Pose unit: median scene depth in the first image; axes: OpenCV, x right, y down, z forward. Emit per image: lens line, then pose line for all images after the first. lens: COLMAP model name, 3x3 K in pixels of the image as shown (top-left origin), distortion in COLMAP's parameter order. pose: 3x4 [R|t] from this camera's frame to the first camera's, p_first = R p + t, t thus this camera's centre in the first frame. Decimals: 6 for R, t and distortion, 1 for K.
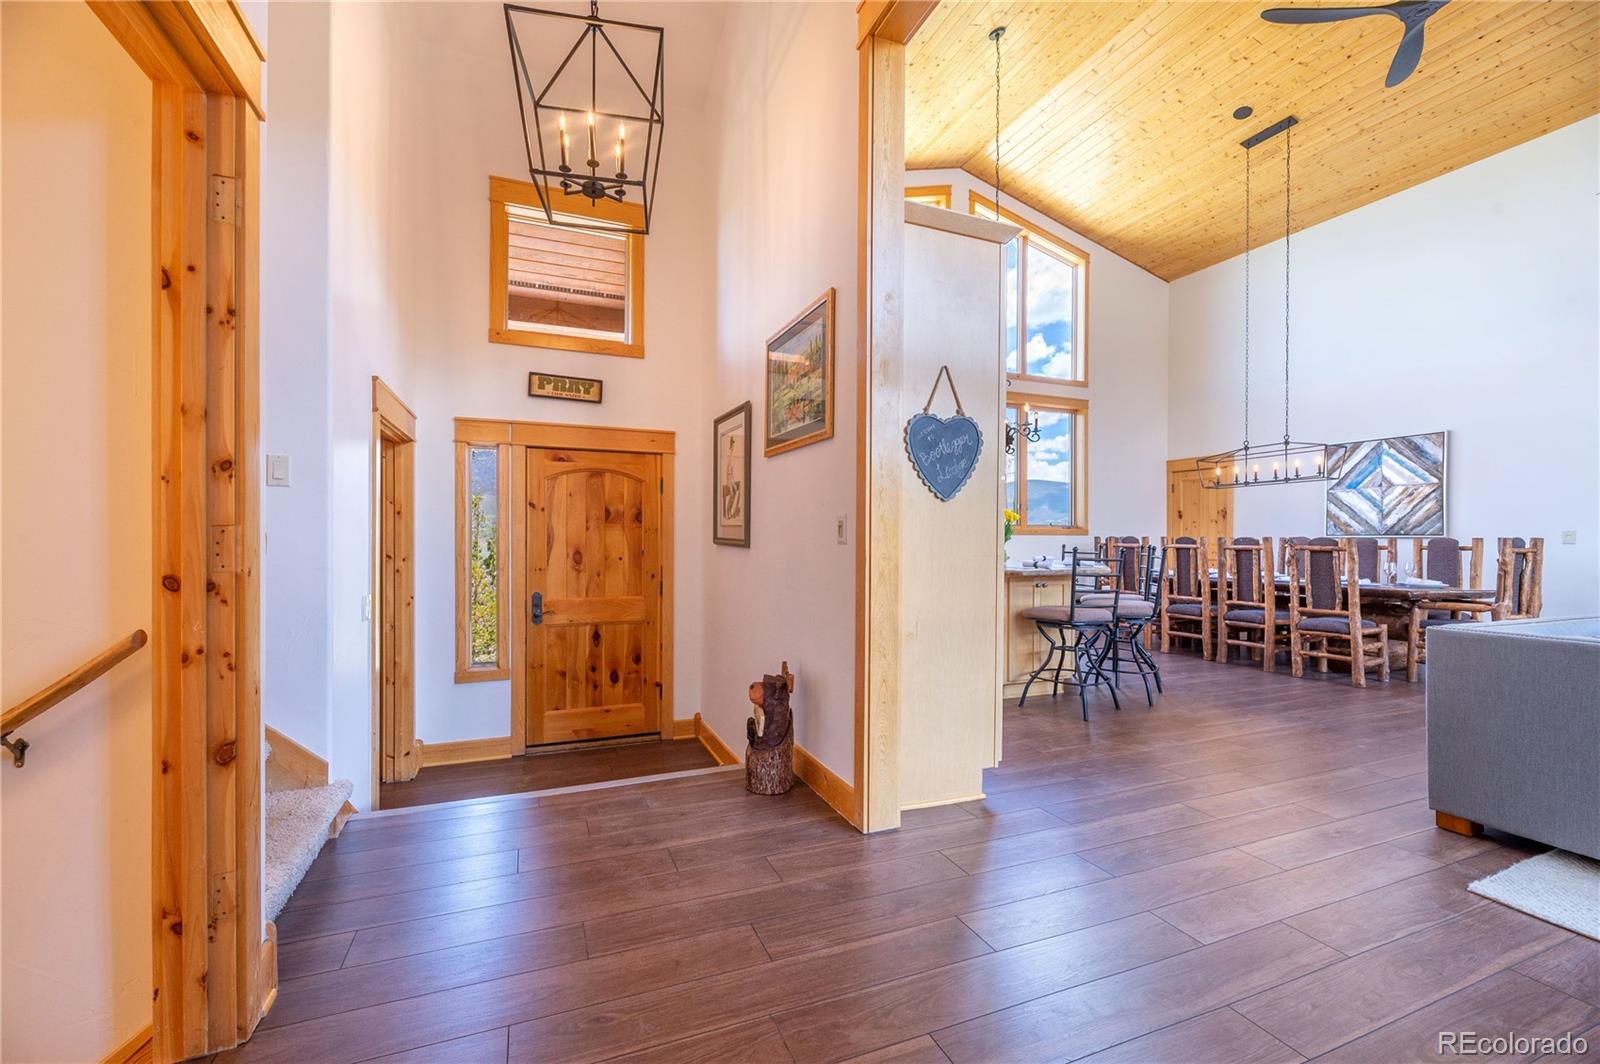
lens RADIAL K [[636.6, 0, 796.9], [0, 636.6, 539.8], [0, 0, 1]] dist [-0.000529, -0.000048]
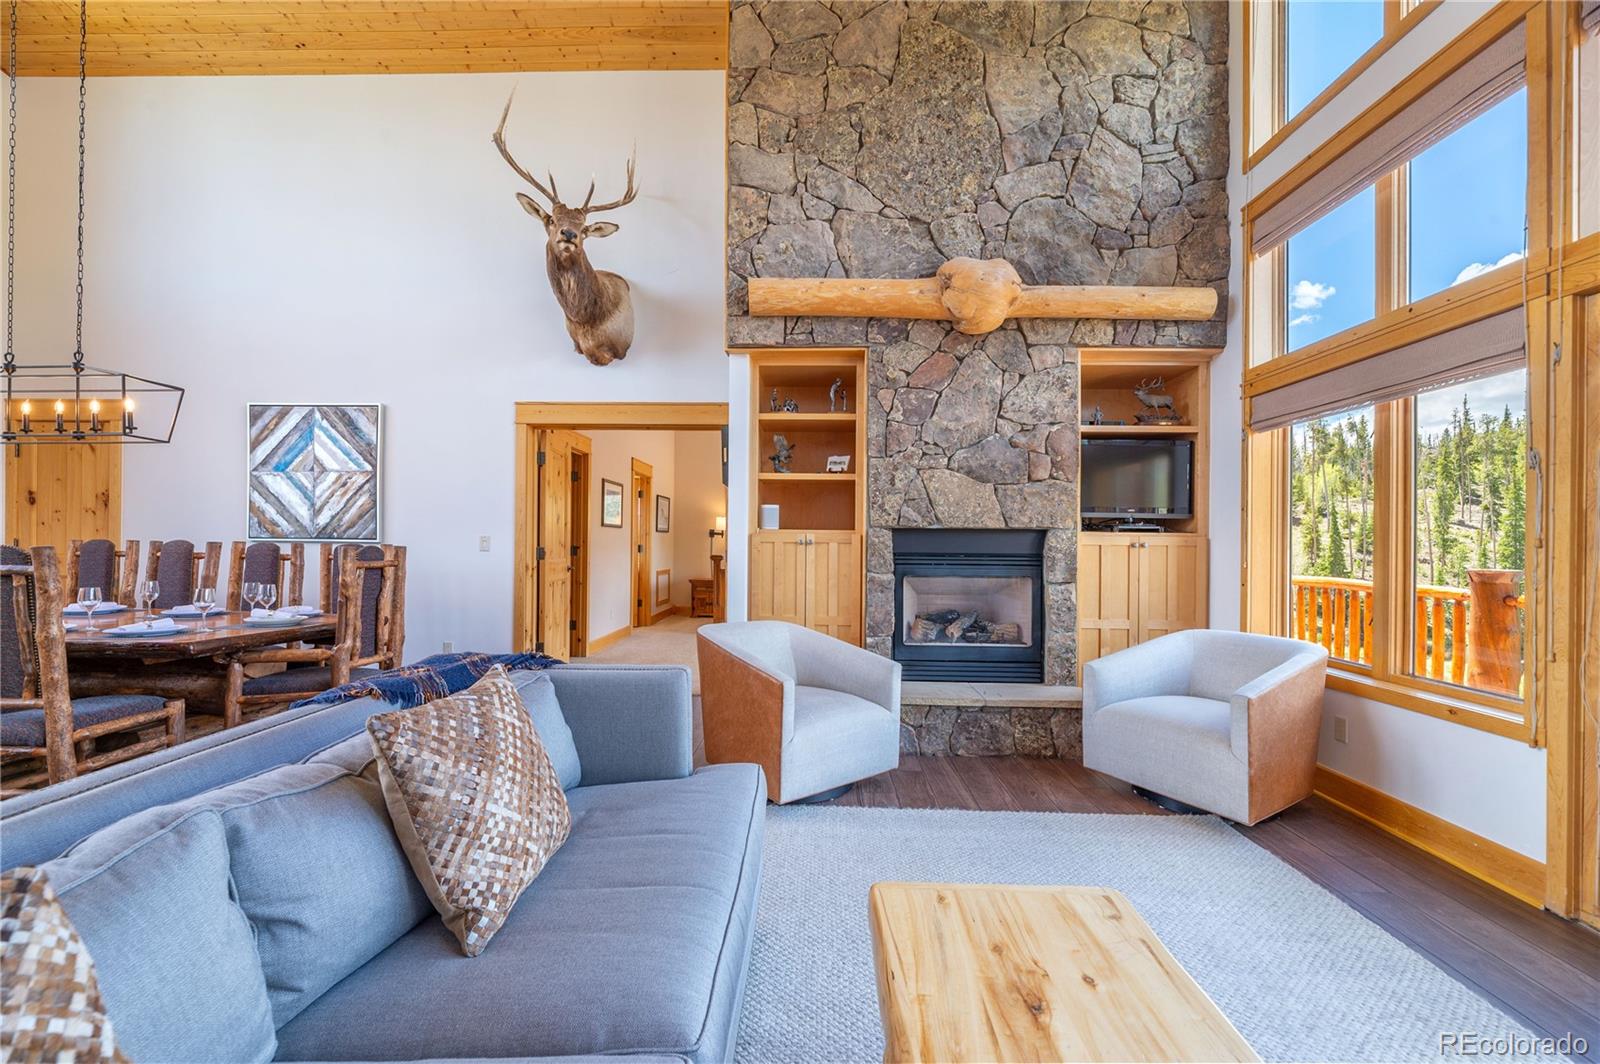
lens RADIAL K [[651.5, 0, 796.0], [0, 651.5, 543.7], [0, 0, 1]] dist [0.000217, 0.000079]
pose [[0.404831, -0.000911, 0.914391, 0.493281], [-0.007010, 0.999967, 0.004100, -0.008723], [-0.914364, -0.008069, 0.404812, 0.211664]]
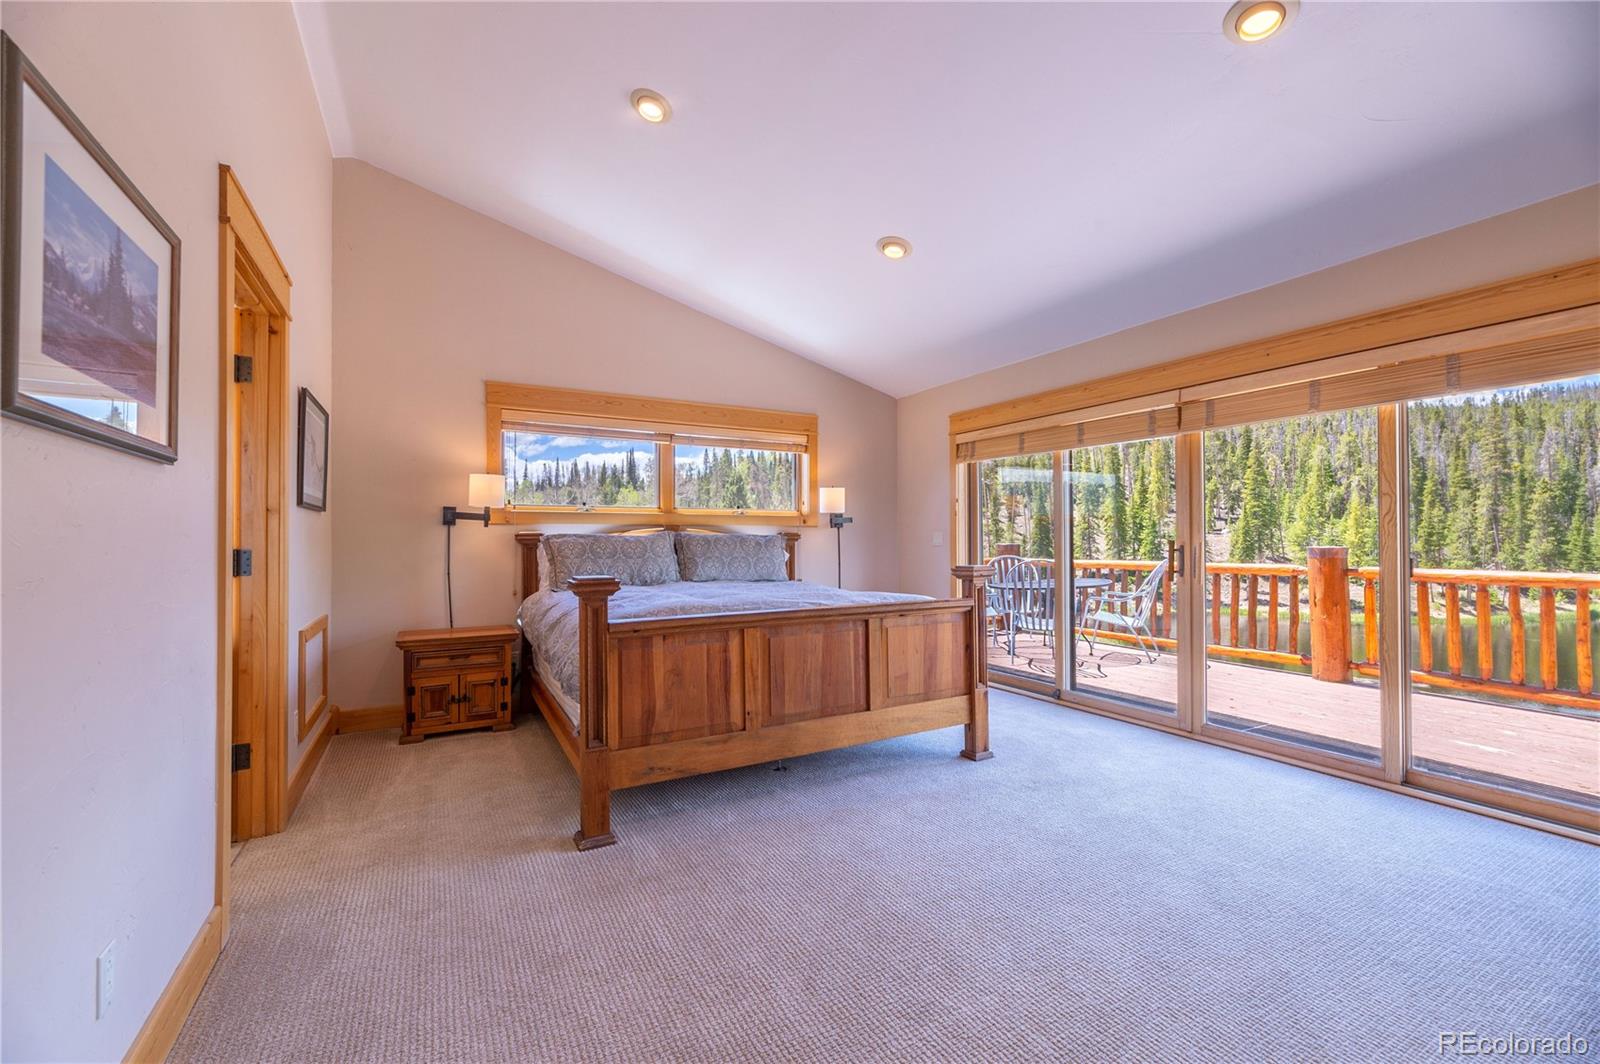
lens RADIAL K [[643.0, 0, 787.4], [0, 643.0, 541.9], [0, 0, 1]] dist [-0.002445, -0.000157]
pose [[-0.126803, -0.005926, 0.991910, 1.227112], [0.007869, 0.999945, 0.006980, -0.002761], [-0.991897, 0.008691, -0.126749, 0.817831]]
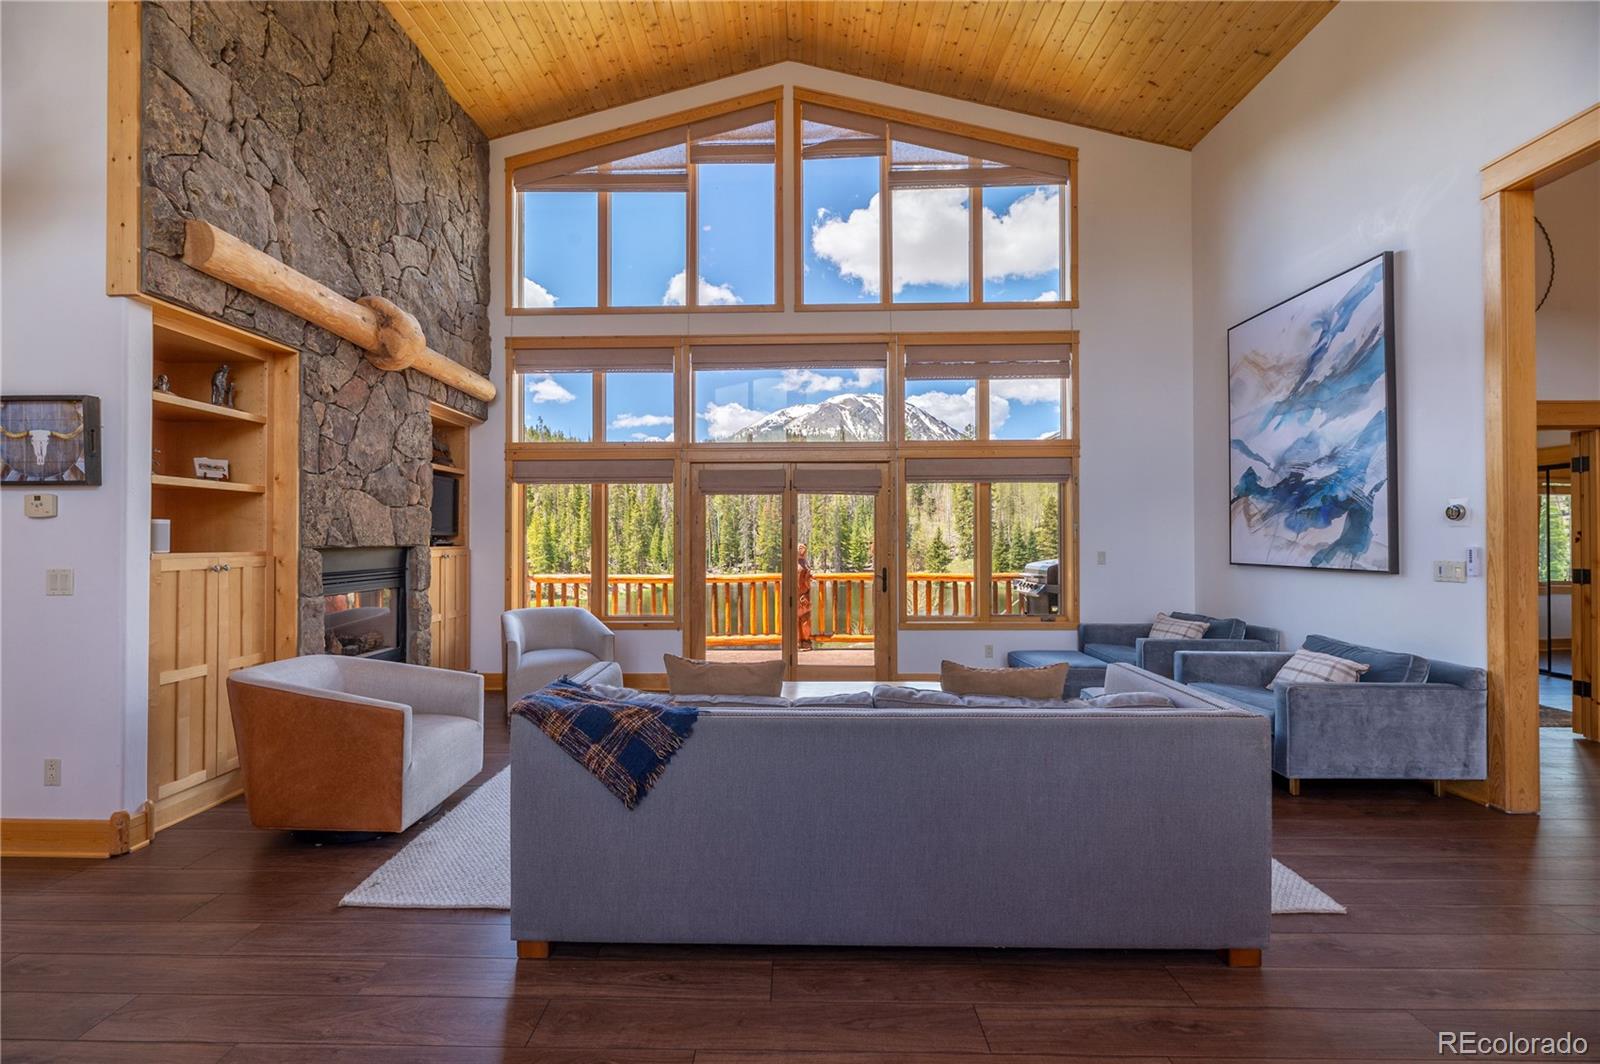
lens RADIAL K [[651.4, 0, 782.5], [0, 651.4, 532.9], [0, 0, 1]] dist [-0.001024, -0.000082]
pose [[-0.919543, 0.002131, 0.392983, 0.480976], [0.000247, 0.999988, -0.004846, -0.033369], [-0.392989, -0.004359, -0.919533, 0.771153]]
